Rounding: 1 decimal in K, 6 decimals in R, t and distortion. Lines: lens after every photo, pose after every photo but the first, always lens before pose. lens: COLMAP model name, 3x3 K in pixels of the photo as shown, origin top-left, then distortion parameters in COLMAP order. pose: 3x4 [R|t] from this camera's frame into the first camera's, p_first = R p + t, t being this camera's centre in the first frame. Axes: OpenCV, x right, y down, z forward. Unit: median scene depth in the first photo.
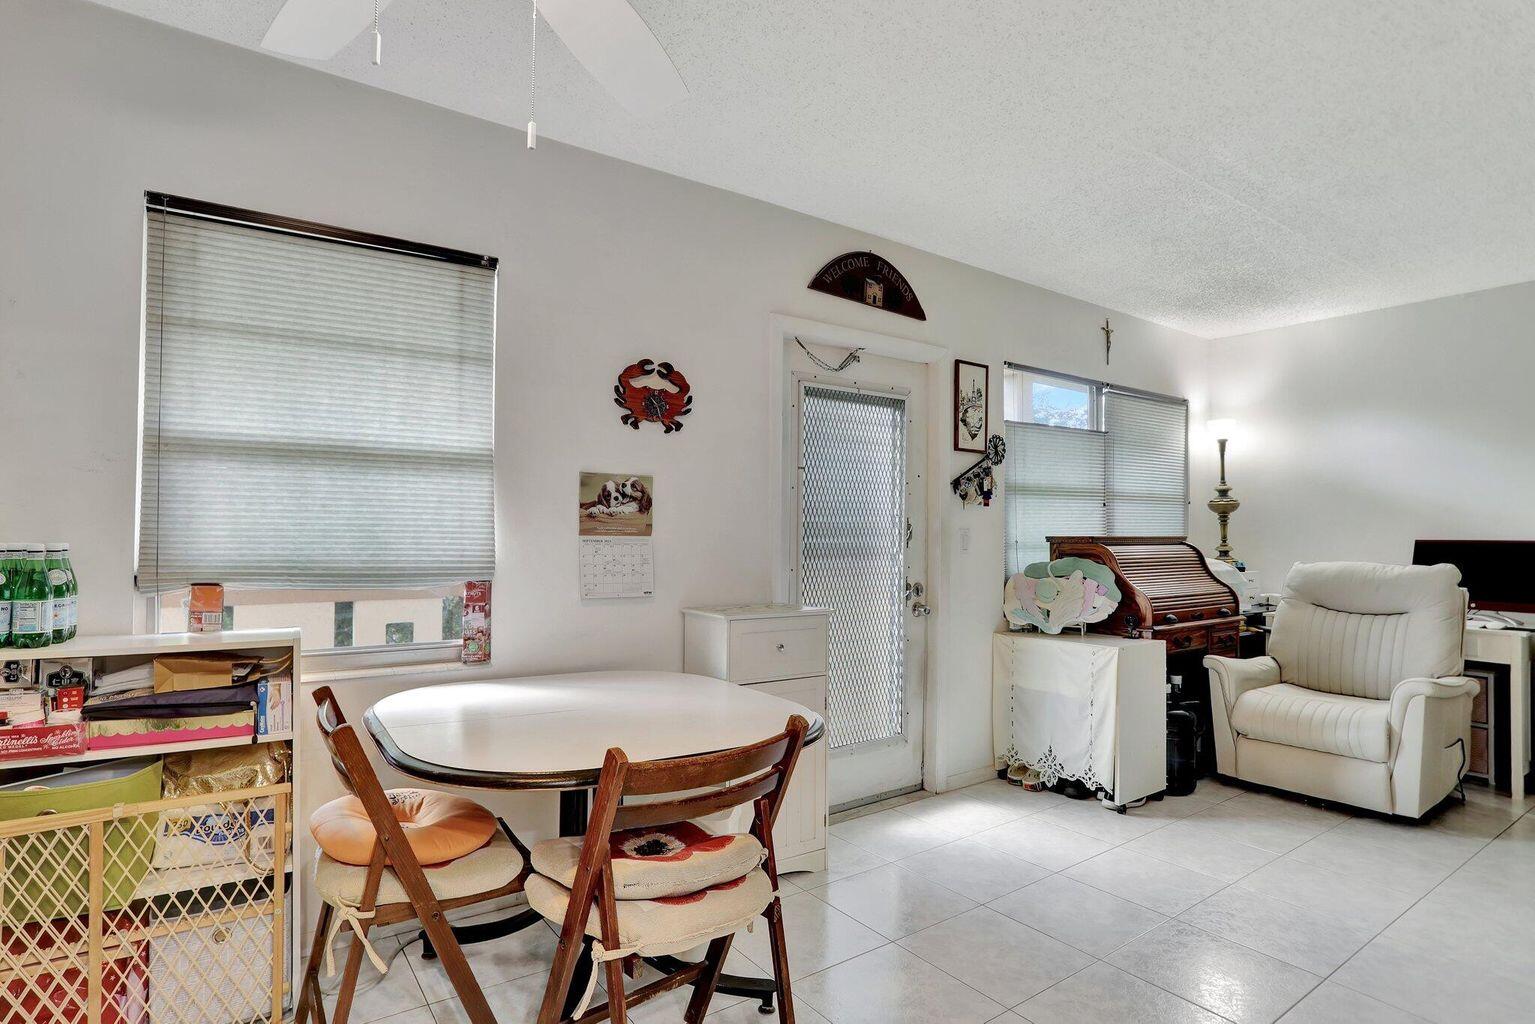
lens RADIAL K [[783.2, 0, 726.5], [0, 783.2, 519.2], [0, 0, 1]] dist [-0.069491, 0.032449]
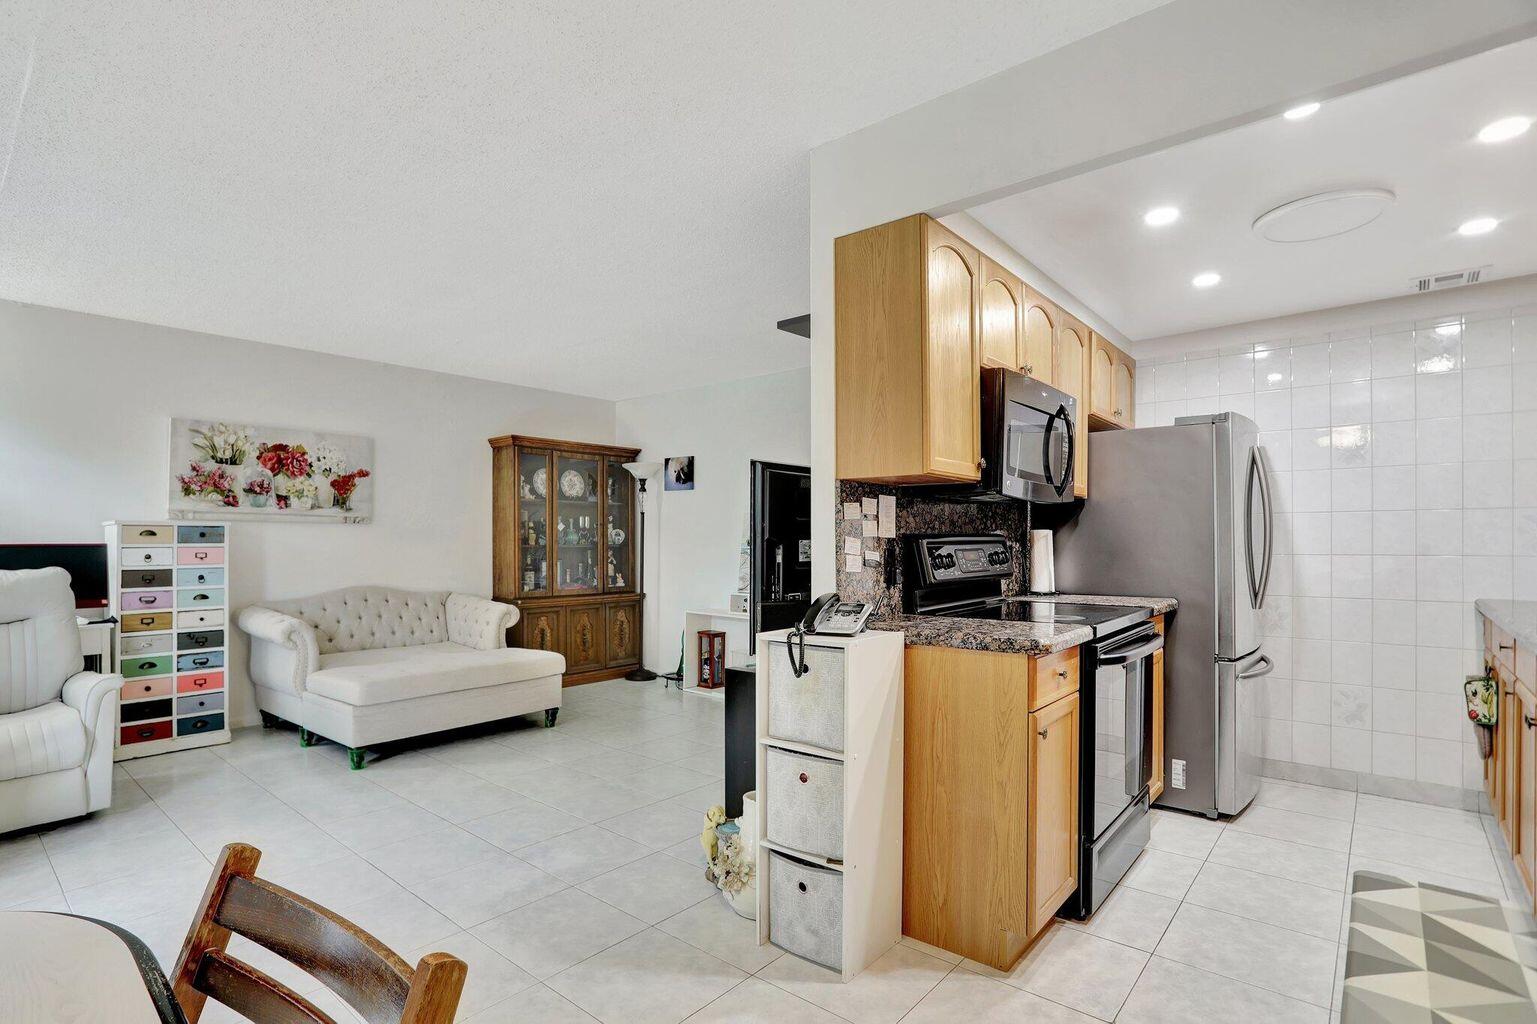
lens RADIAL K [[771.9, 0, 736.2], [0, 771.9, 537.2], [0, 0, 1]] dist [-0.069443, 0.030262]
pose [[-0.255551, -0.003816, 0.966788, -0.347036], [-0.015970, 0.999872, -0.000275, 0.003933], [-0.966664, -0.015510, -0.255580, 0.458139]]
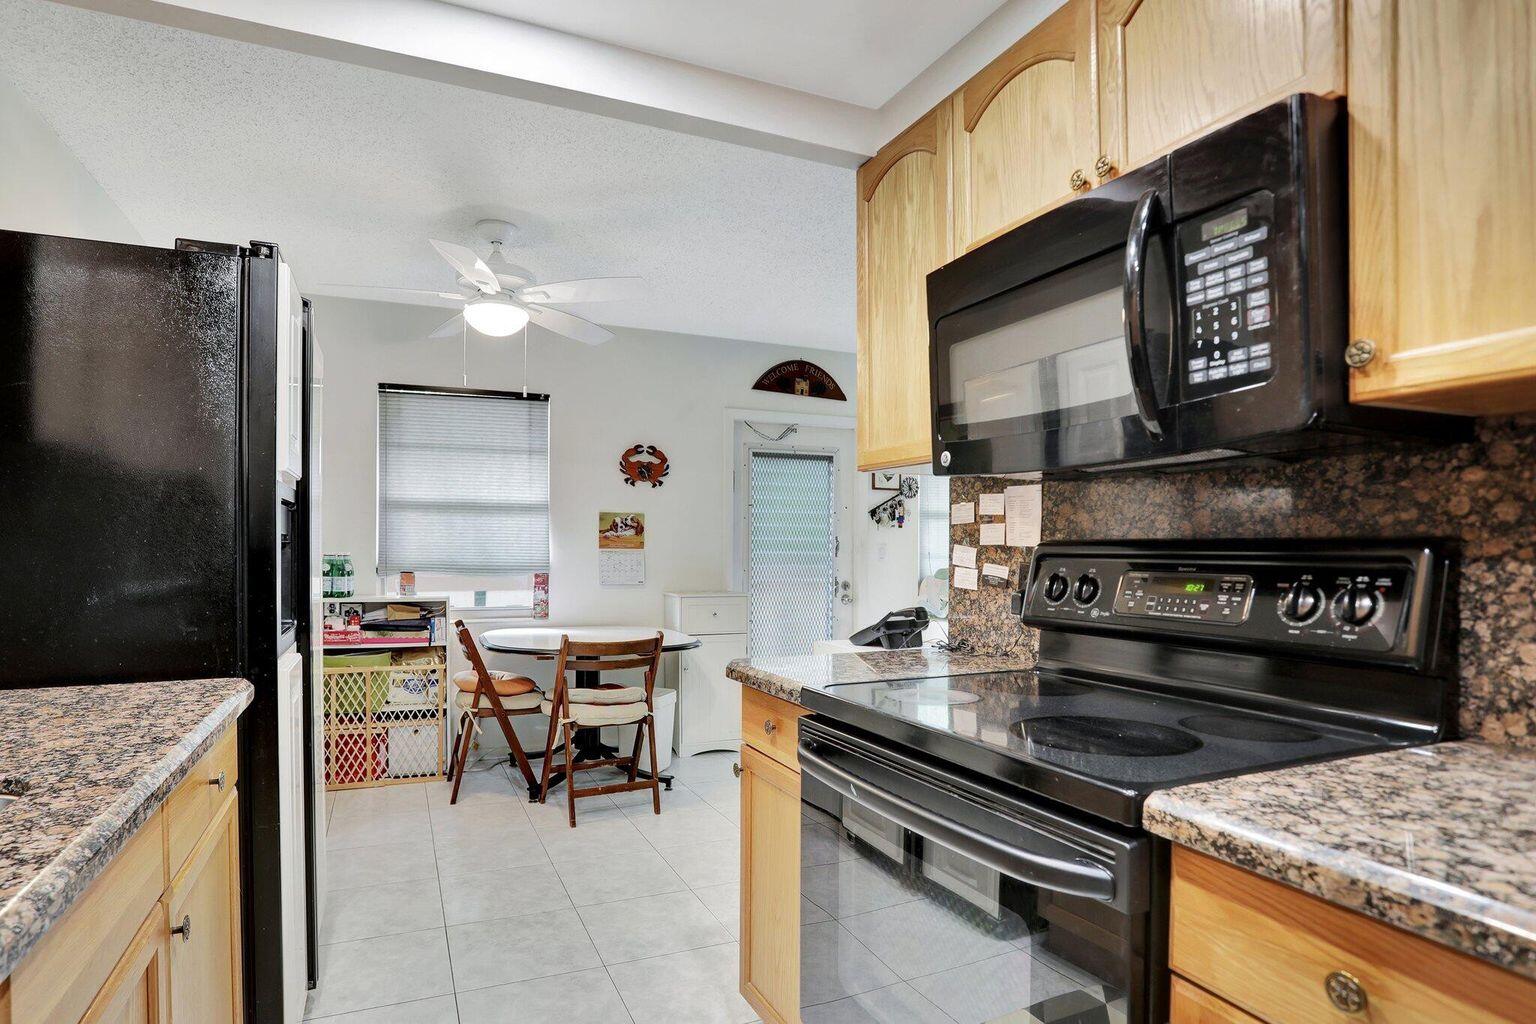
lens RADIAL K [[831.7, 0, 735.9], [0, 831.7, 556.2], [0, 0, 1]] dist [-0.079007, 0.040433]
pose [[0.982232, 0.000326, -0.187672, 0.436637], [0.004961, 0.999604, 0.027702, -0.011427], [0.187607, -0.028141, 0.981841, -0.727899]]
